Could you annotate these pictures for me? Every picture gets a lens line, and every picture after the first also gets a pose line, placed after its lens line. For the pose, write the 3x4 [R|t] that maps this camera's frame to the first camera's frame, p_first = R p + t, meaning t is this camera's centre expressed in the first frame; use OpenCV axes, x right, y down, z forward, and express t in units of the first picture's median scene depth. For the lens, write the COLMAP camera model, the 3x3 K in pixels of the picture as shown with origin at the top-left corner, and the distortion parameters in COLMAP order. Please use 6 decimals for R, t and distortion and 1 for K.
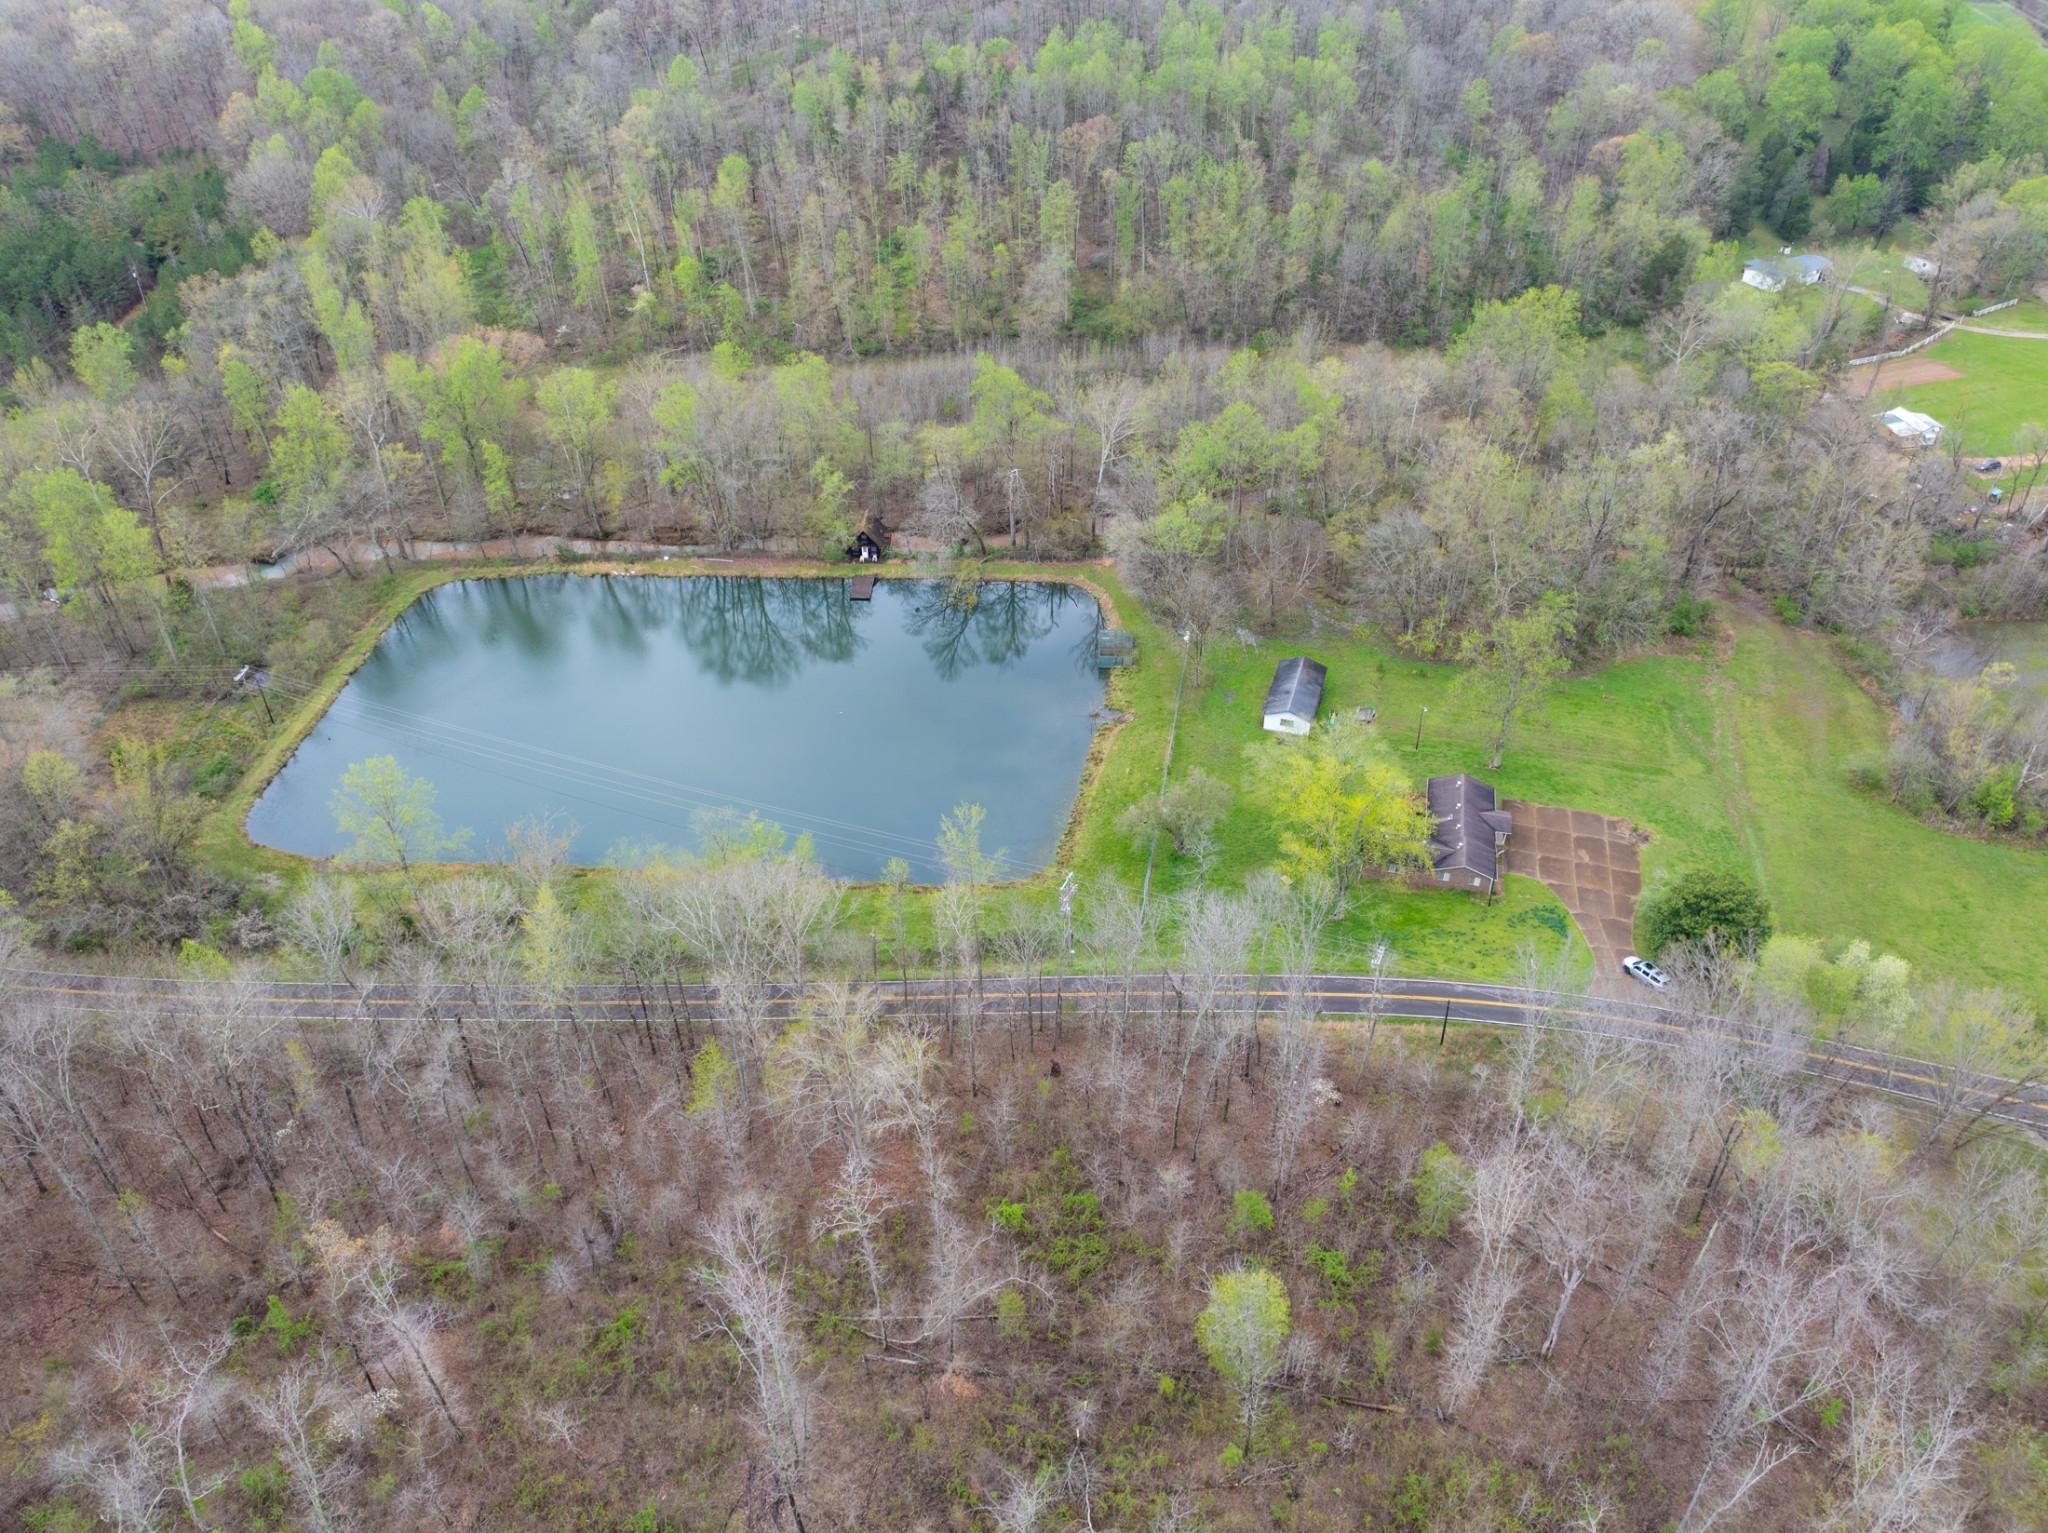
lens RADIAL K [[1443.7, 0, 1034.4], [0, 1443.7, 757.8], [0, 0, 1]] dist [-0.050980, 0.018684]
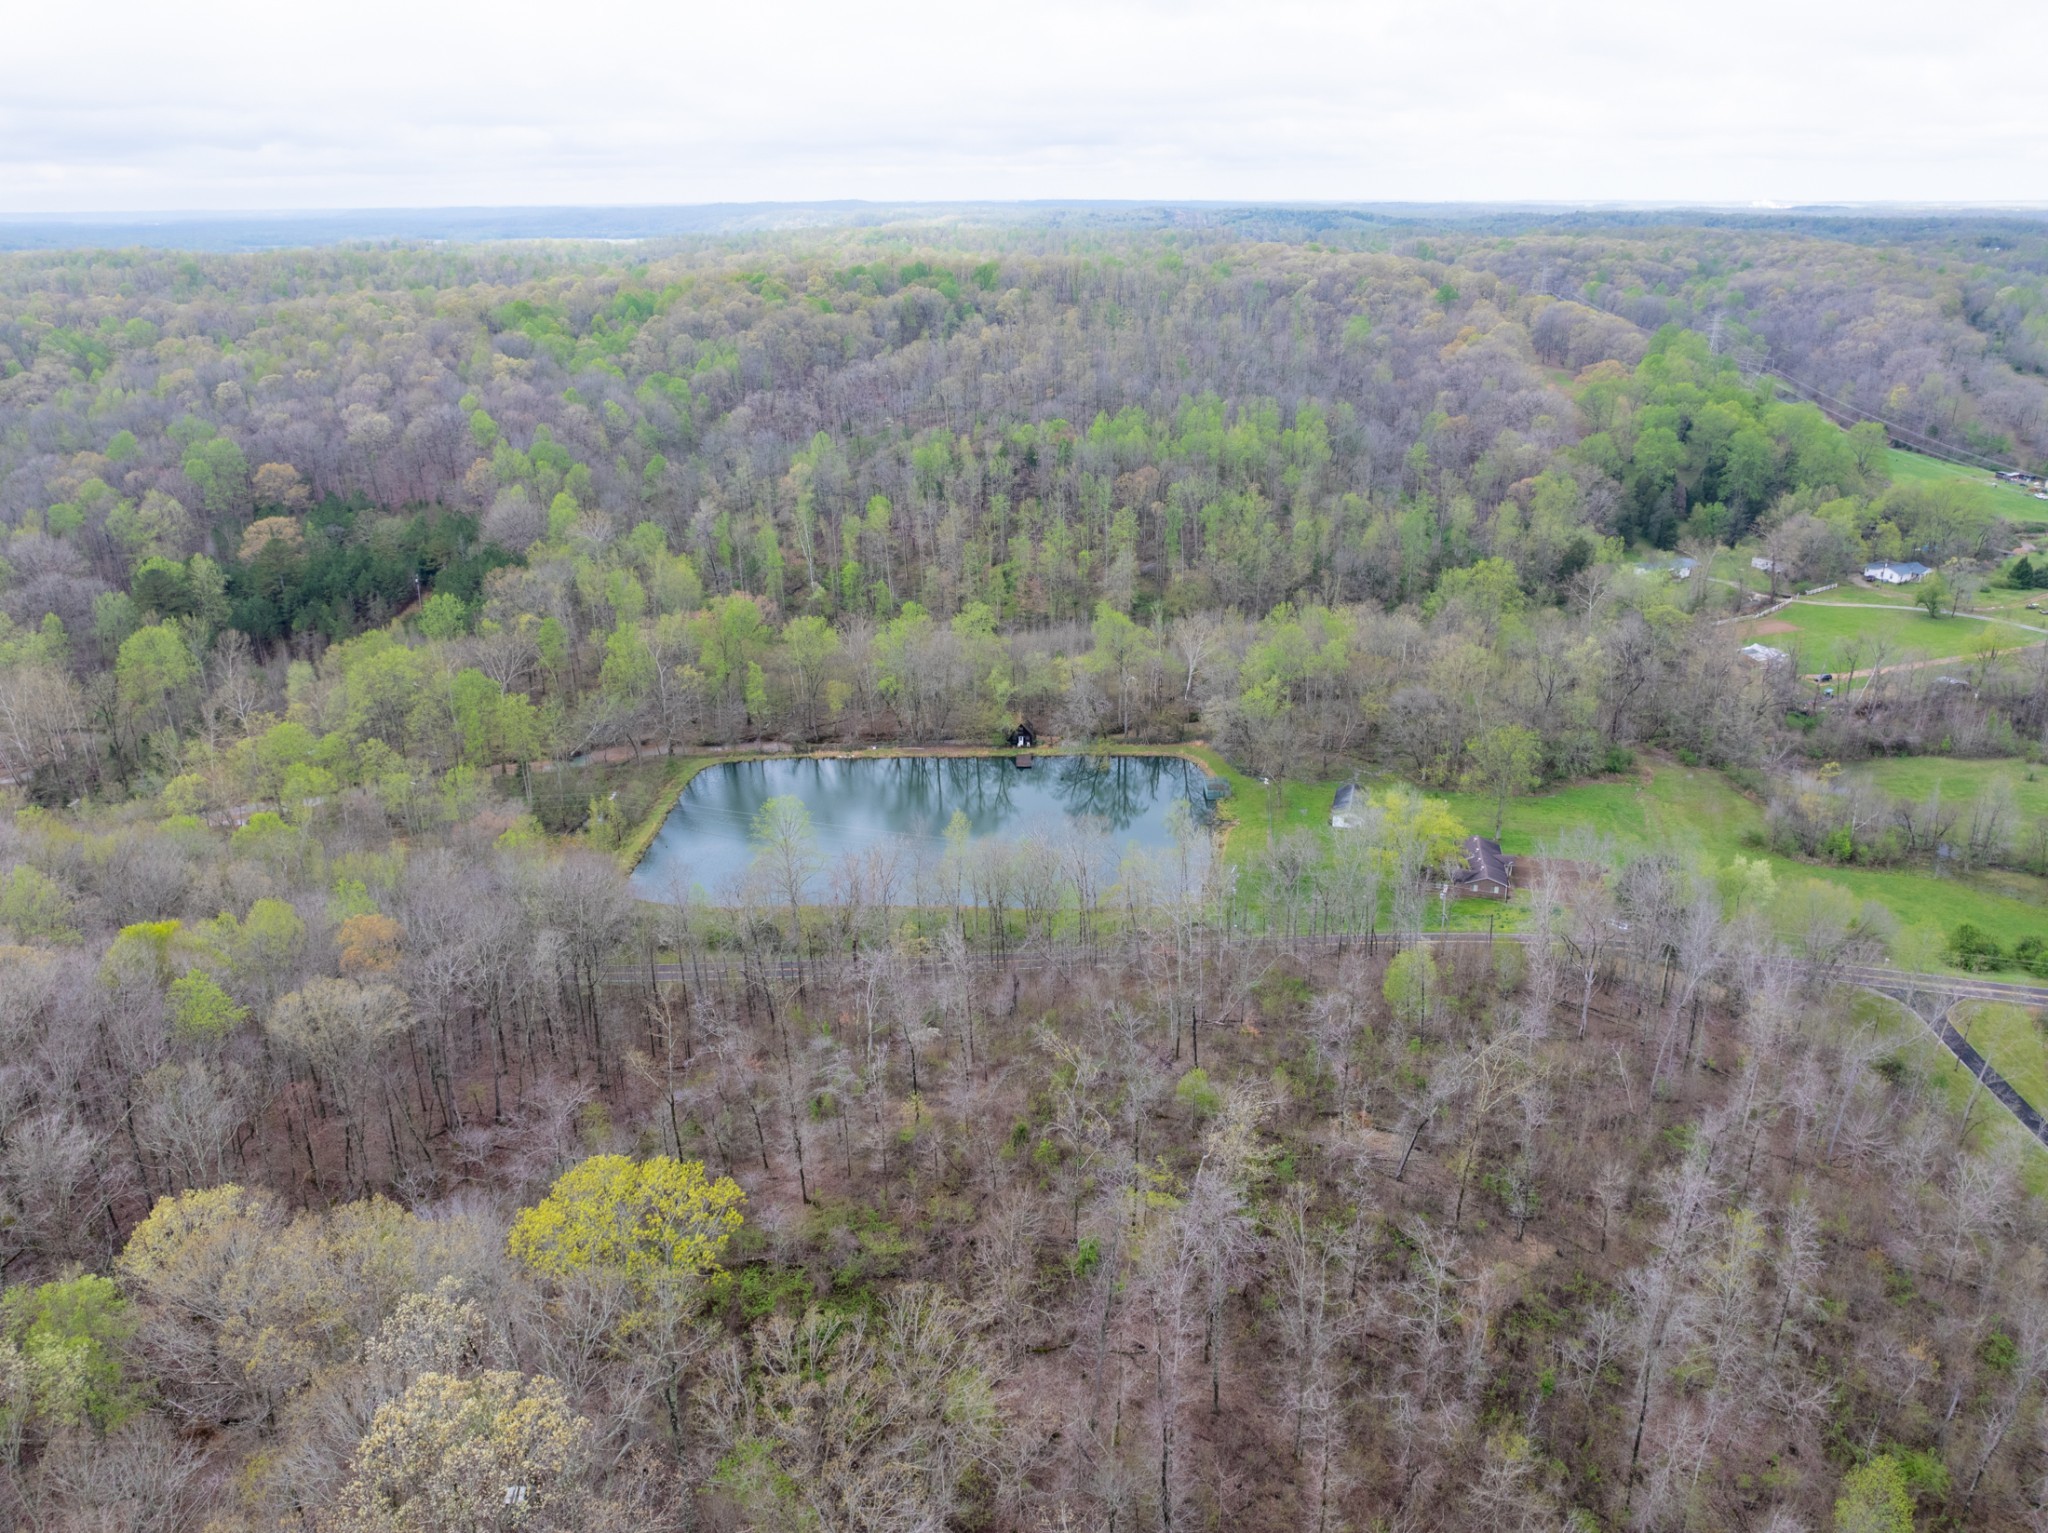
lens RADIAL K [[1482.3, 0, 1024.0], [0, 1482.3, 766.5], [0, 0, 1]] dist [-0.021882, -0.093721]
pose [[0.999158, -0.020655, 0.035446, -0.123338], [0.029512, 0.962042, -0.271301, 0.196262], [-0.028497, 0.272119, 0.961842, -0.259319]]
